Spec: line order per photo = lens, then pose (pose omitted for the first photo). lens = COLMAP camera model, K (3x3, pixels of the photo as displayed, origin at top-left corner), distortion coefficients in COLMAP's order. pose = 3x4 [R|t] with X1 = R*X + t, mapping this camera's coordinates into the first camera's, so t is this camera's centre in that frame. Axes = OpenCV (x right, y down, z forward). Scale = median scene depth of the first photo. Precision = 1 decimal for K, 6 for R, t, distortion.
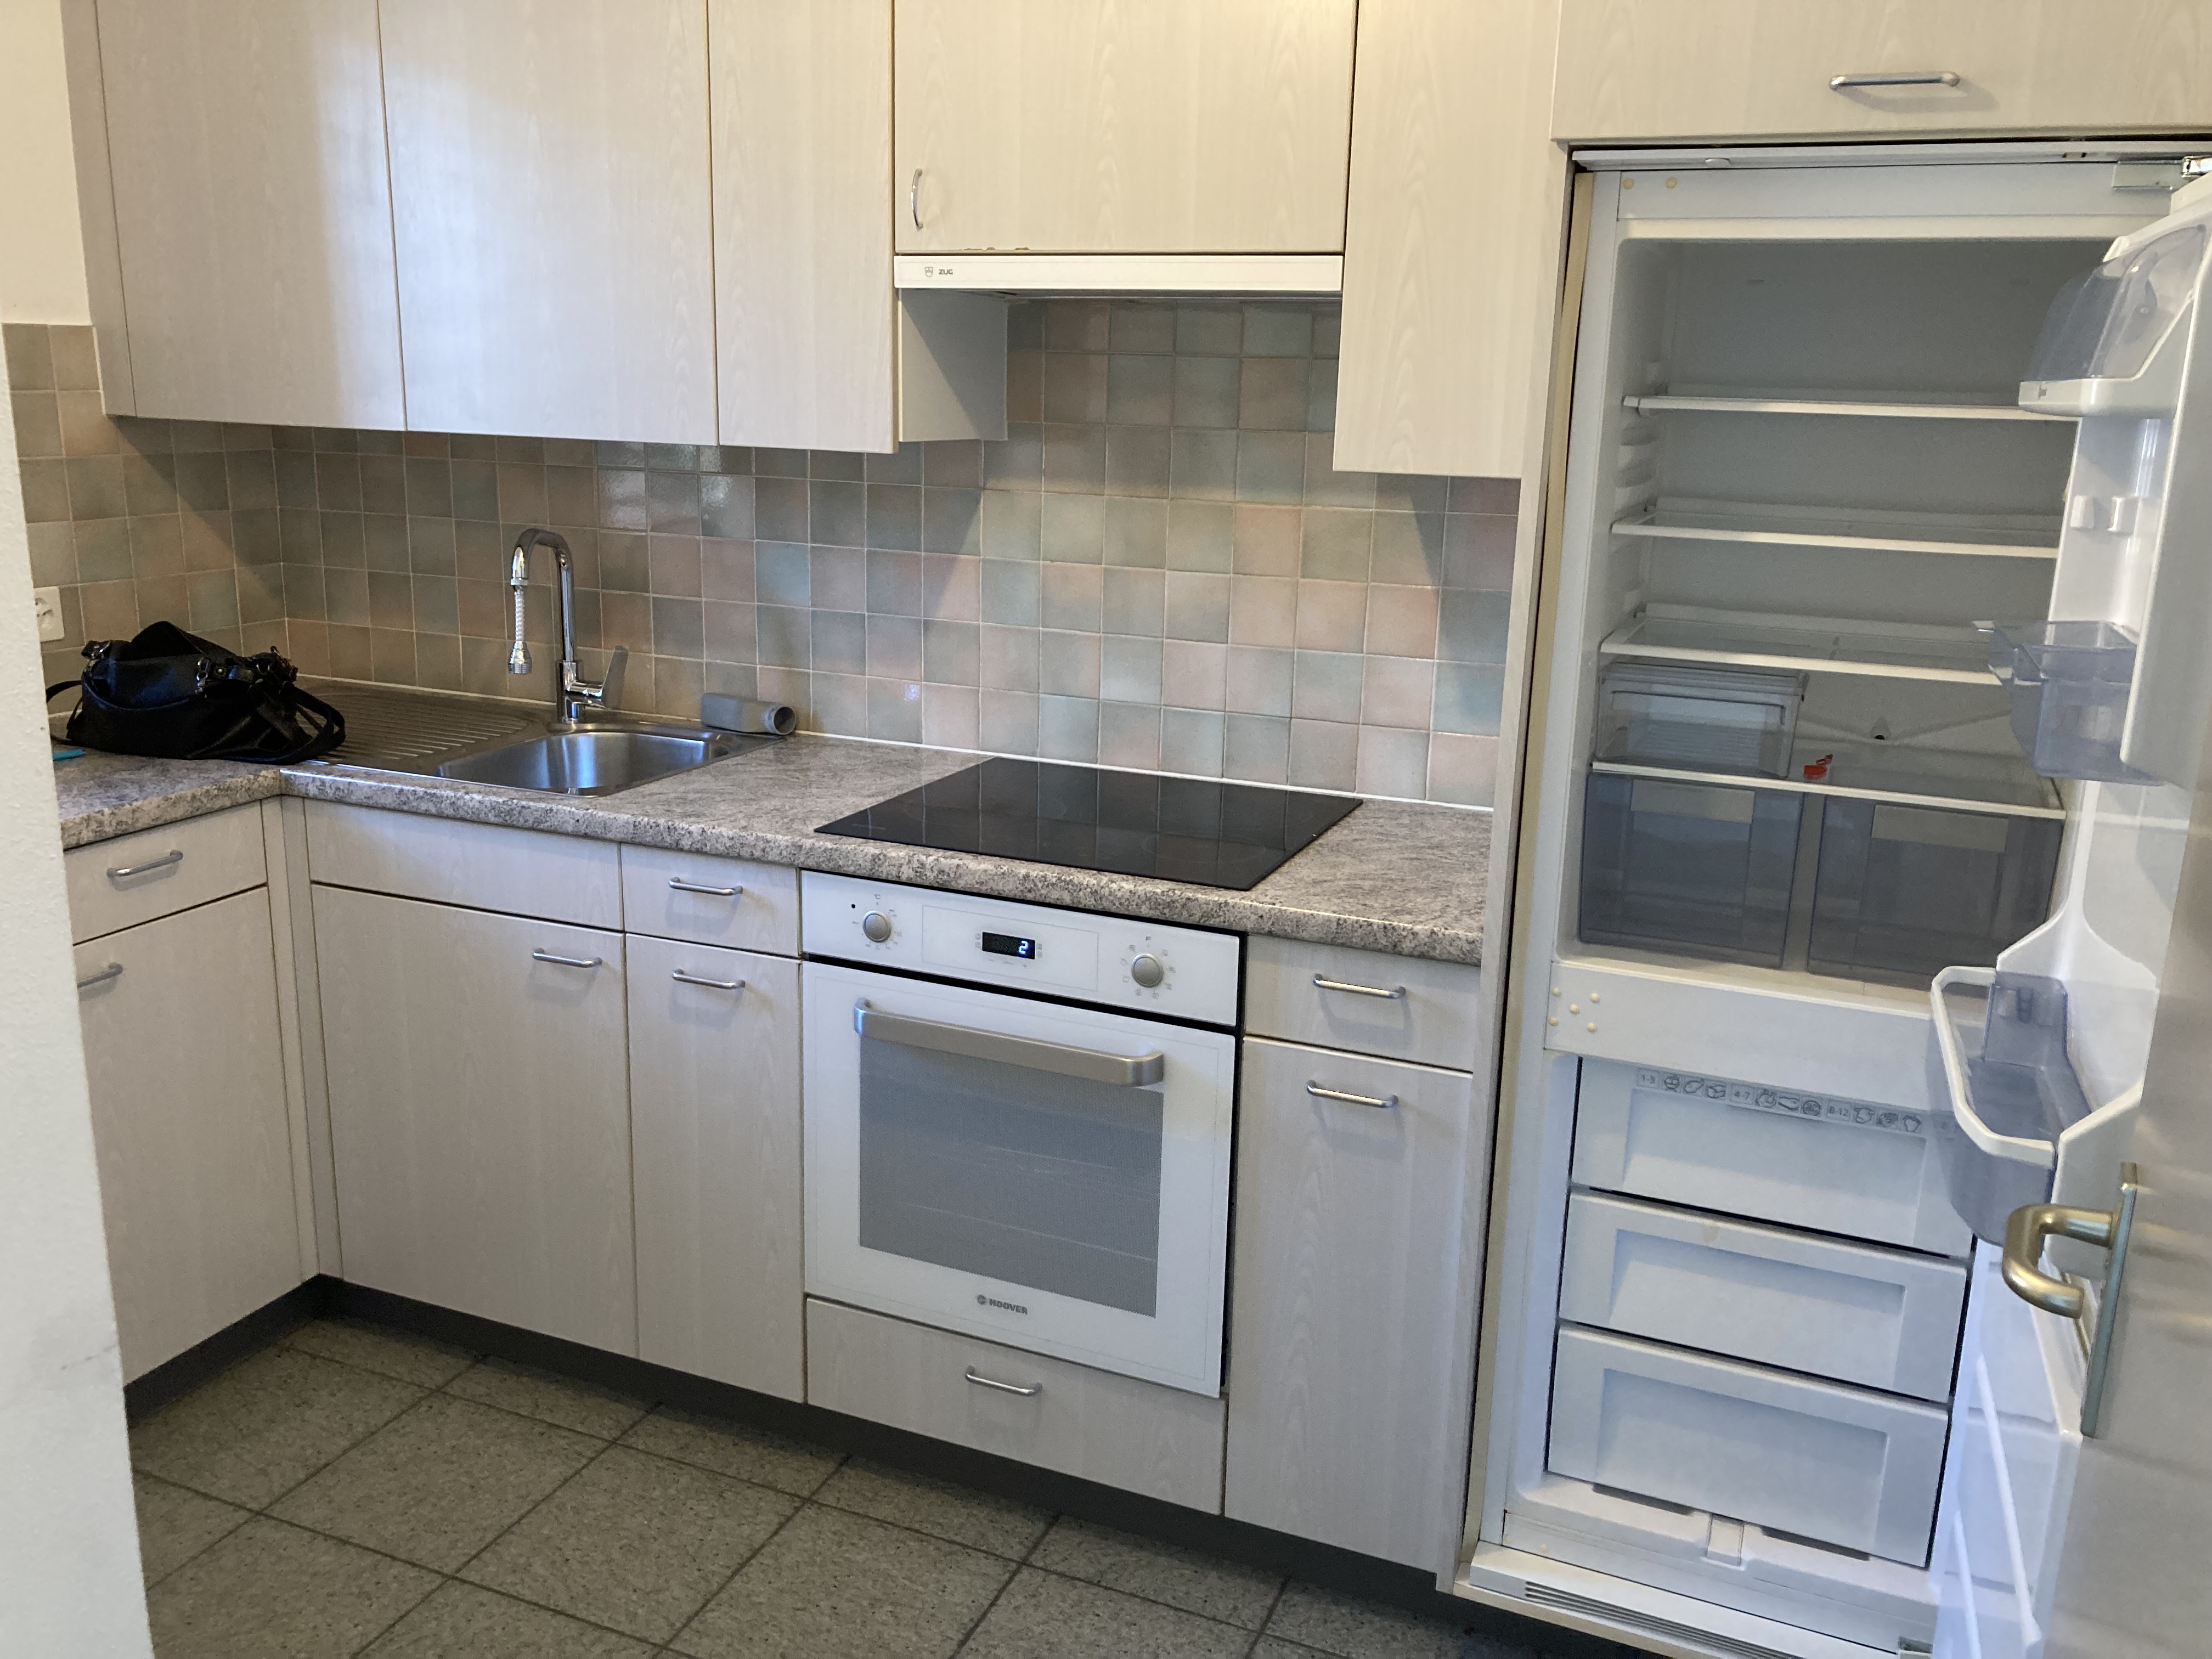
lens RADIAL K [[1866.1, 0, 1101.7], [0, 1866.1, 737.1], [0, 0, 1]] dist [0.111195, -0.000869]
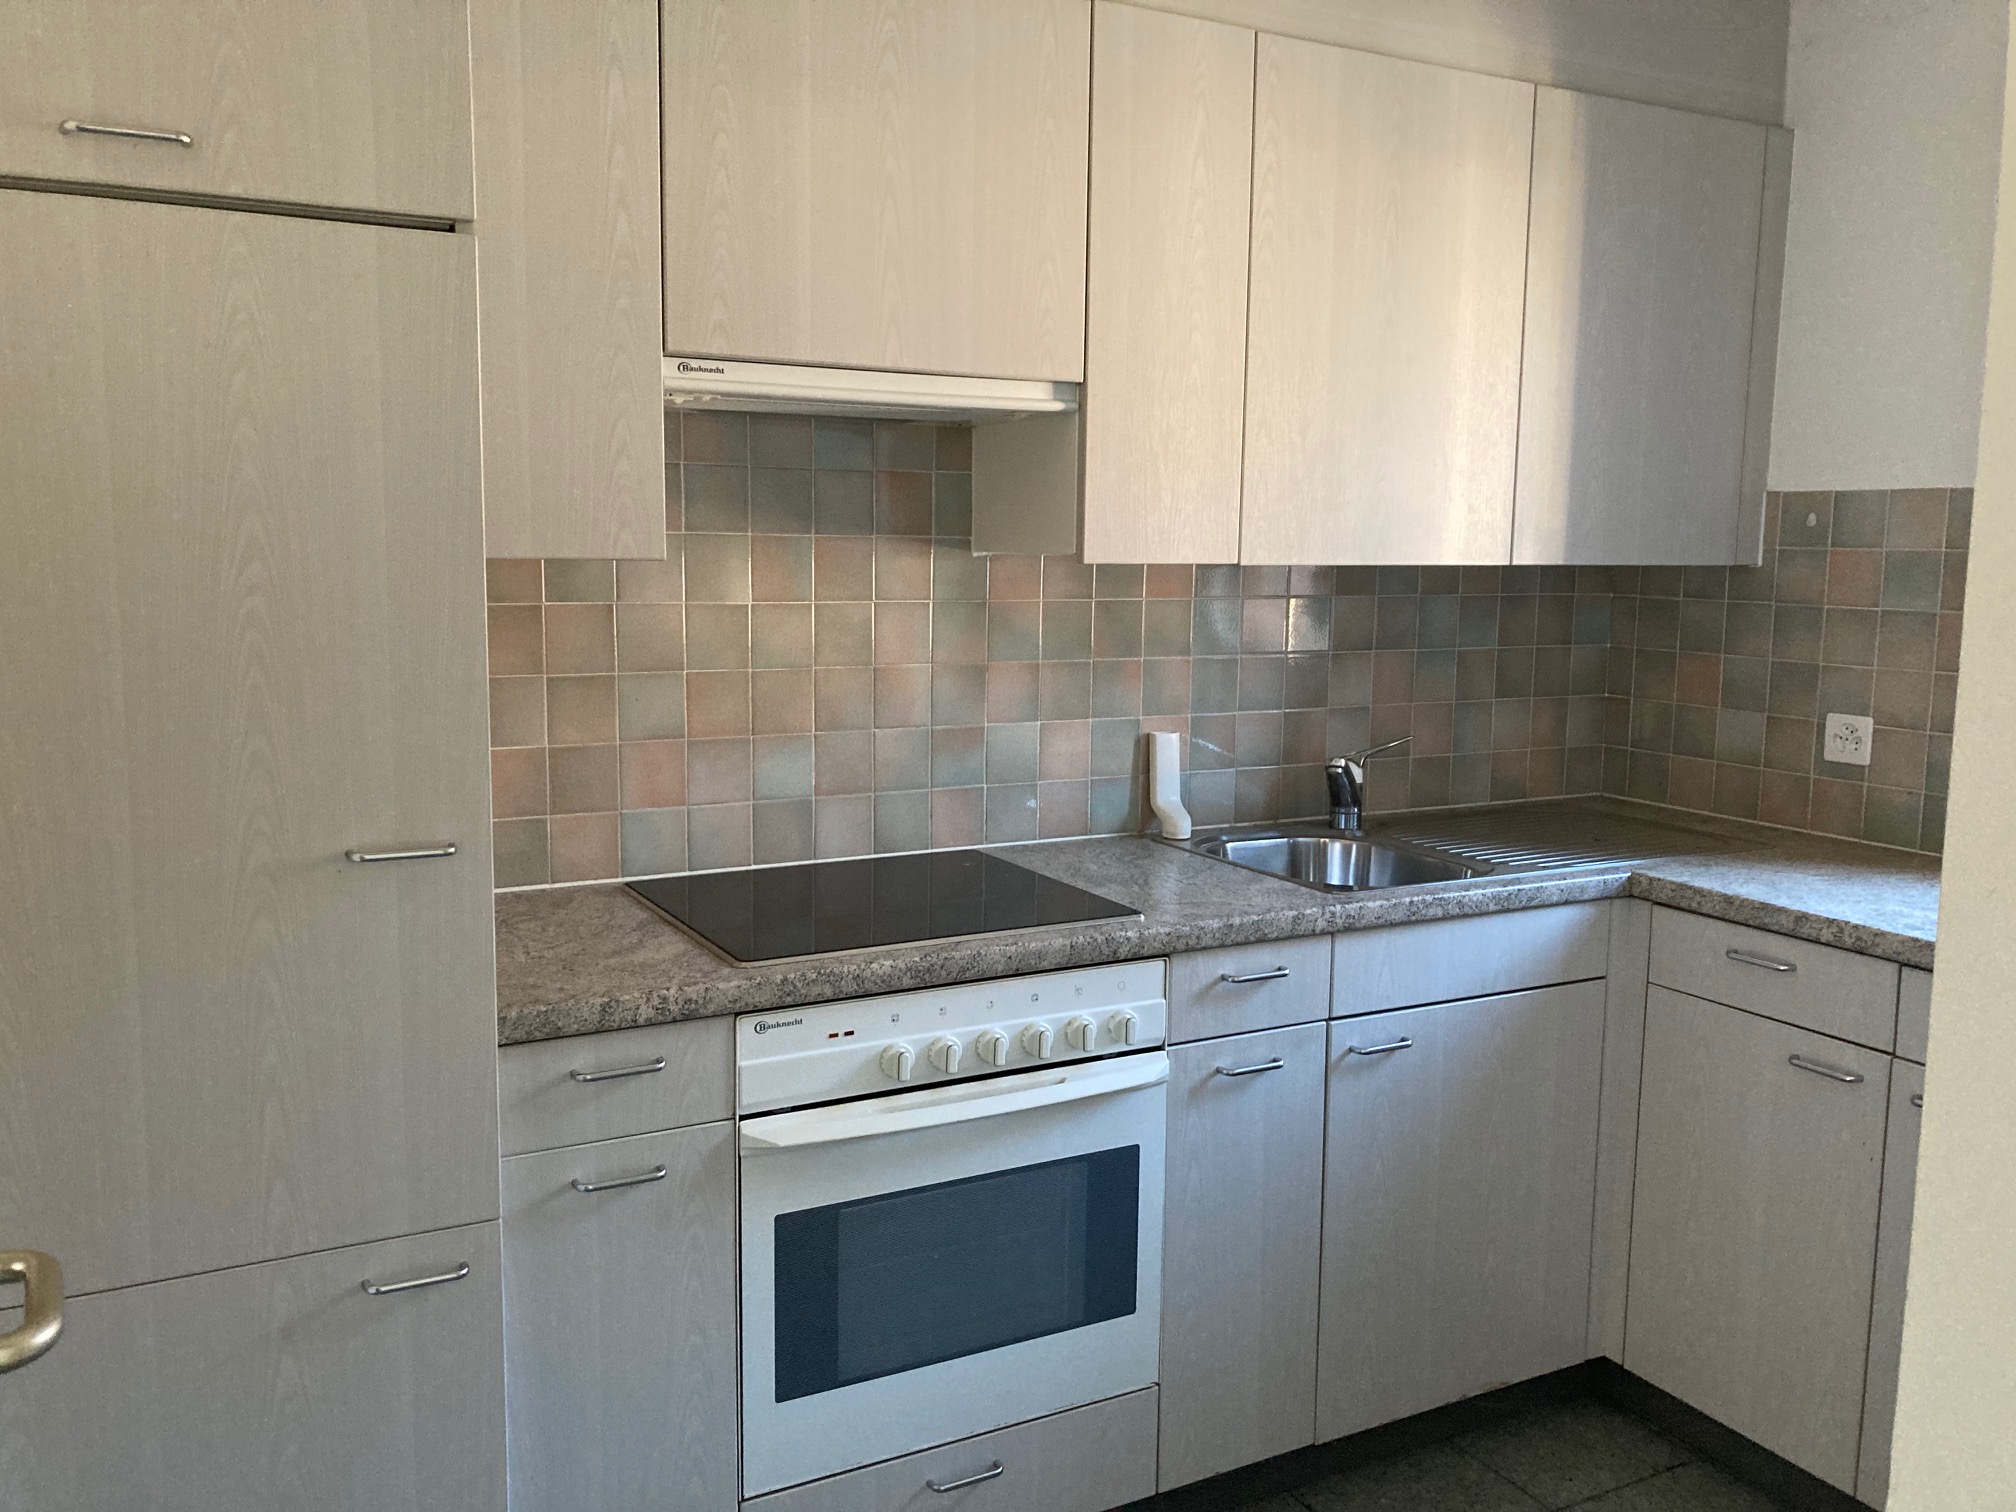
lens RADIAL K [[1666.9, 0, 1006.9], [0, 1666.9, 734.9], [0, 0, 1]] dist [0.101932, -0.123282]
pose [[0.631041, -0.120455, 0.766341, -0.821667], [0.153320, 0.987751, 0.029006, -0.081640], [-0.760448, 0.099192, 0.641779, 0.416720]]
